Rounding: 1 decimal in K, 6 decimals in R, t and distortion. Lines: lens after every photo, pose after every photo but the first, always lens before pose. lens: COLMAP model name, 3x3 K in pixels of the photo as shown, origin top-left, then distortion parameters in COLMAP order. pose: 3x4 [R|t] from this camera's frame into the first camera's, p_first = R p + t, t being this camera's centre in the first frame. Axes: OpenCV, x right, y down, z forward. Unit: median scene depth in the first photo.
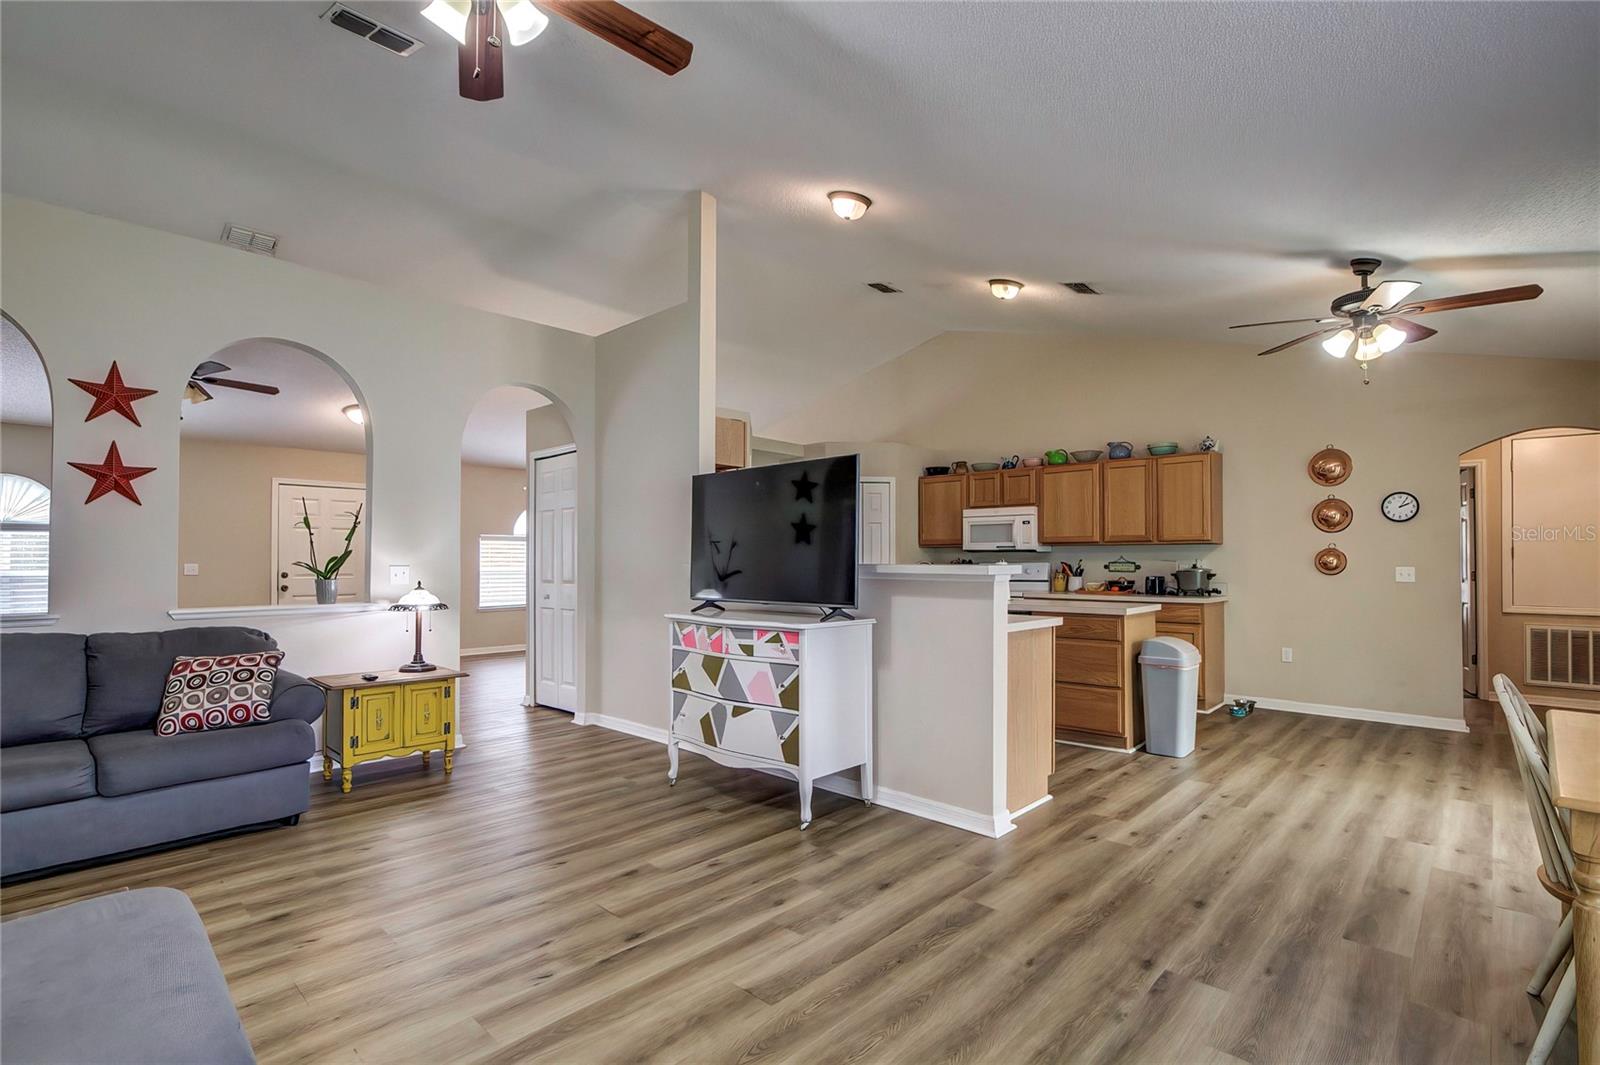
lens RADIAL K [[768.5, 0, 776.8], [0, 768.5, 559.0], [0, 0, 1]] dist [-0.002872, -0.000292]
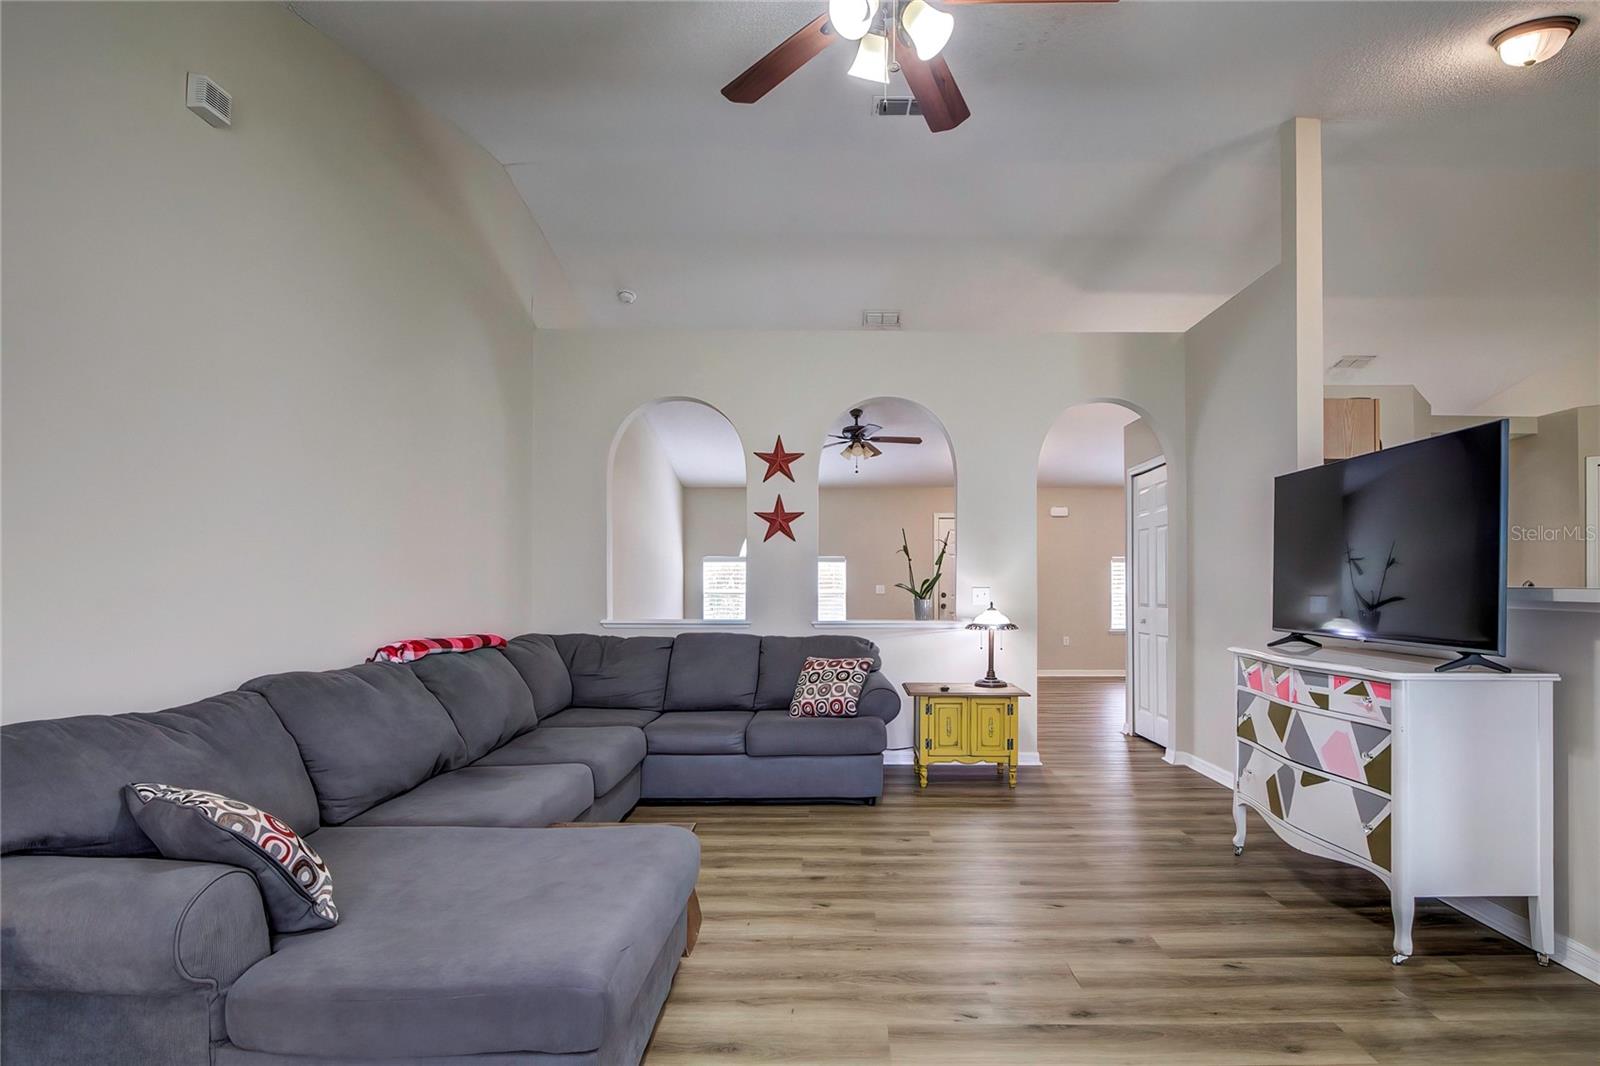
lens RADIAL K [[753.0, 0, 823.0], [0, 753.0, 584.9], [0, 0, 1]] dist [-0.011778, 0.001250]
pose [[0.692844, 0.001399, -0.721086, 0.147887], [0.002366, 0.999988, 0.004214, 0.000252], [0.721083, -0.004626, 0.692833, 0.133141]]
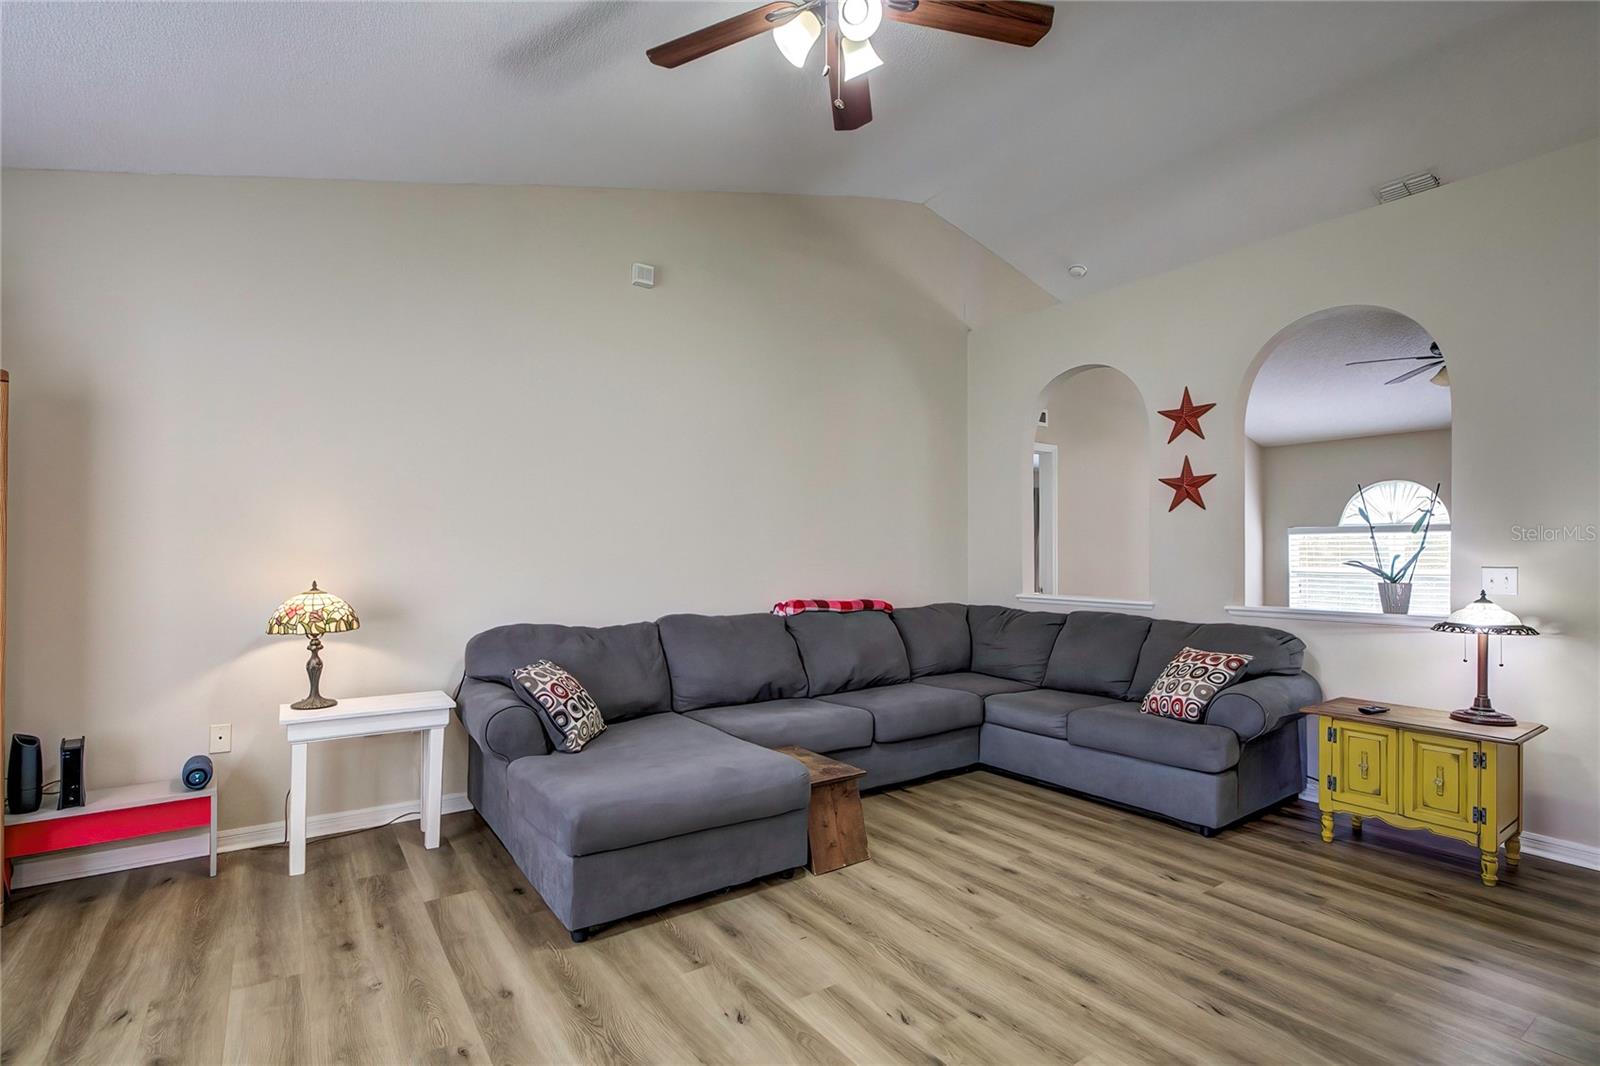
lens RADIAL K [[747.1, 0, 796.0], [0, 747.1, 554.1], [0, 0, 1]] dist [-0.003166, -0.000128]
pose [[-0.193382, -0.006418, -0.981103, 0.356062], [-0.000336, 0.999979, -0.006475, 0.002190], [0.981123, -0.000923, -0.193380, 0.638852]]
